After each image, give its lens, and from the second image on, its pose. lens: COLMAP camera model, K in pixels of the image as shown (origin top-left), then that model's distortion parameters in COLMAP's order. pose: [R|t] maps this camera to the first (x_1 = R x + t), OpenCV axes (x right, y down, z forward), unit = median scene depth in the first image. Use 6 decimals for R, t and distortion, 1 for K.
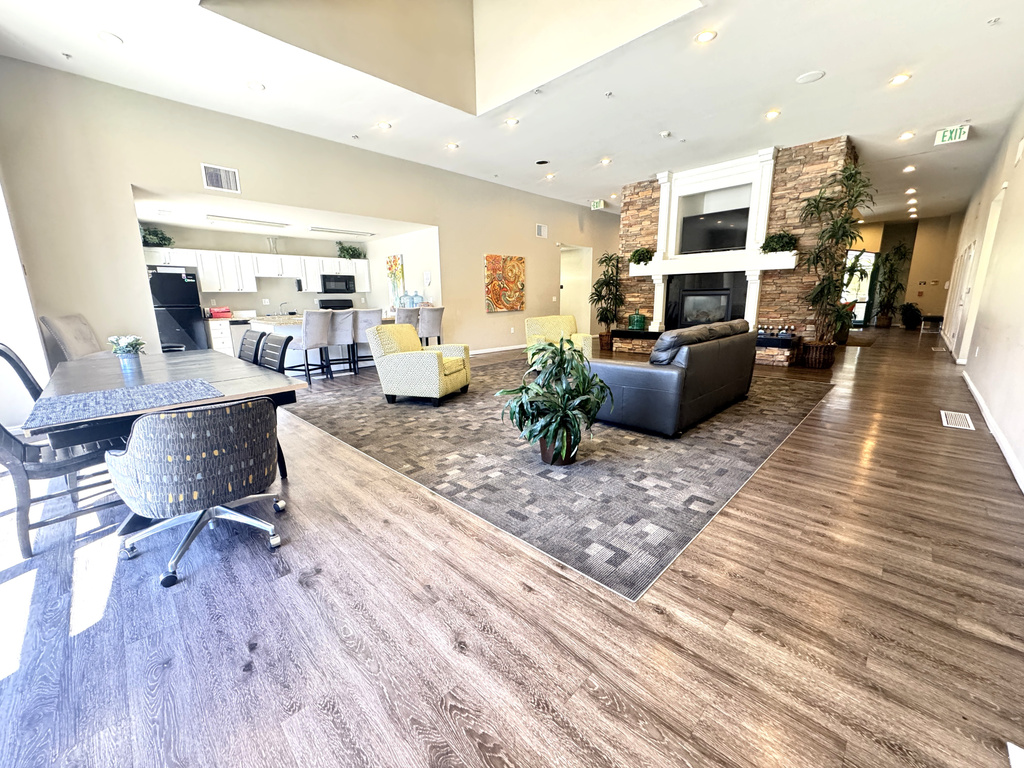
lens RADIAL K [[407.1, 0, 512.0], [0, 407.1, 384.0], [0, 0, 1]] dist [-0.000486, -0.000199]
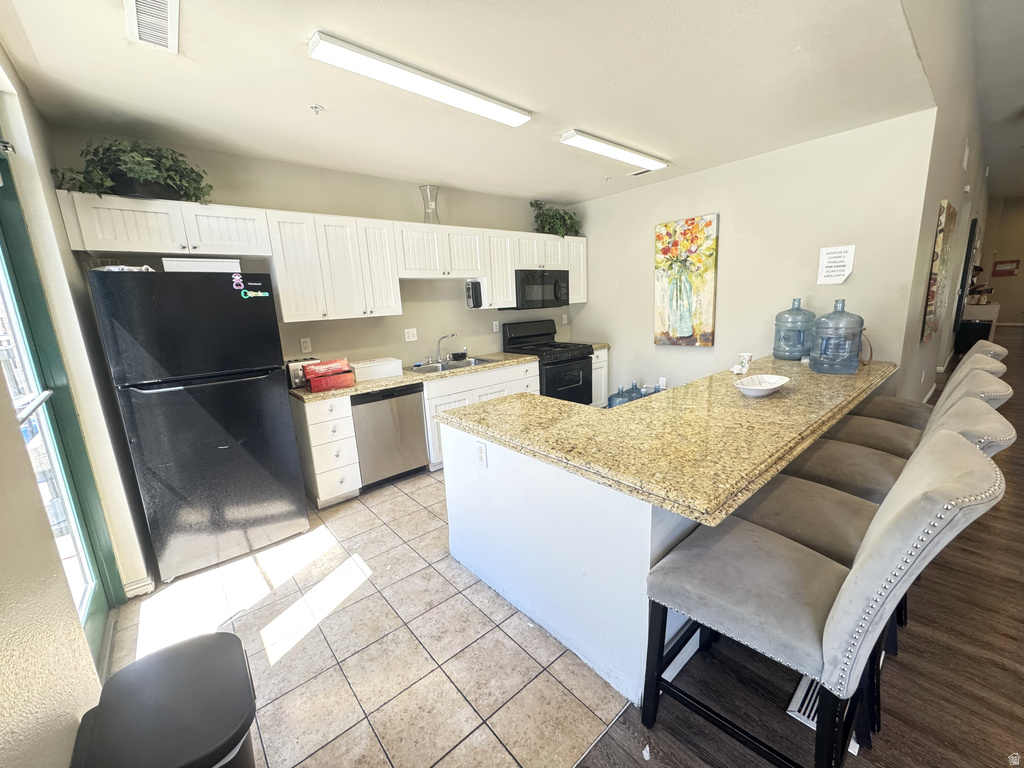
lens RADIAL K [[407.1, 0, 512.0], [0, 407.1, 384.0], [0, 0, 1]] dist [-0.000486, -0.000199]
pose [[0.996437, -0.020842, -0.081720, -0.512926], [0.020408, 0.999773, -0.006150, -0.159974], [0.081830, 0.004460, 0.996636, 0.631708]]
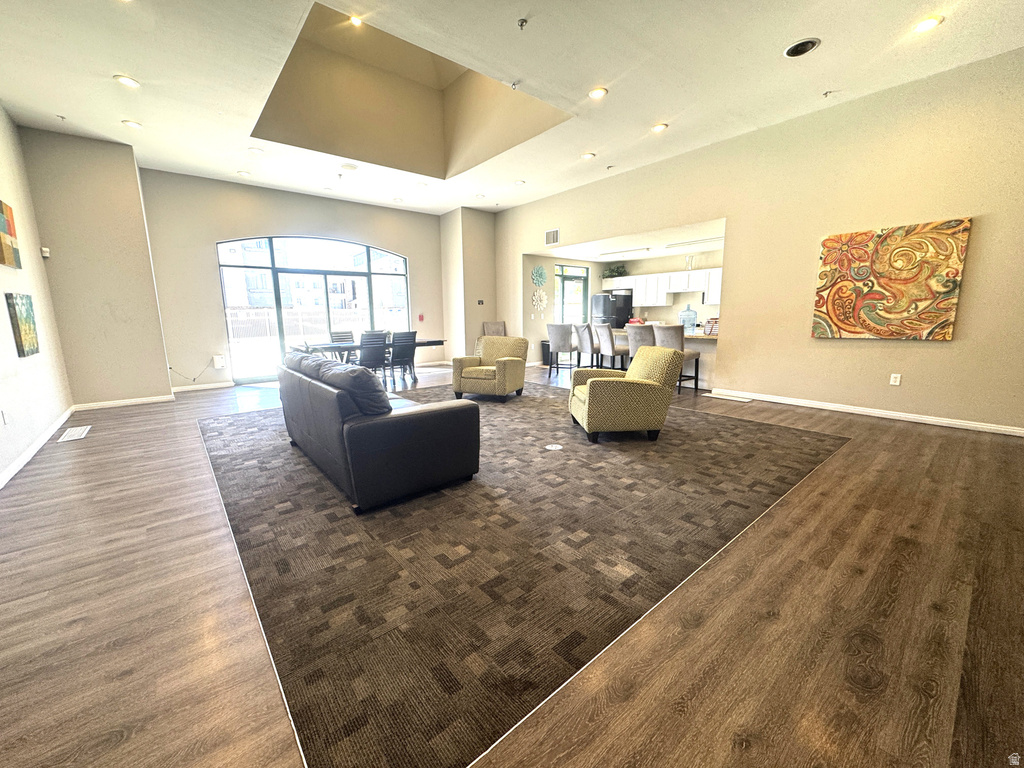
lens RADIAL K [[407.1, 0, 512.0], [0, 407.1, 384.0], [0, 0, 1]] dist [-0.000486, -0.000199]
pose [[-0.093109, 0.183924, -0.978521, 0.641022], [-0.189643, 0.961522, 0.198774, -0.169068], [0.977428, 0.204077, -0.054647, 0.723623]]
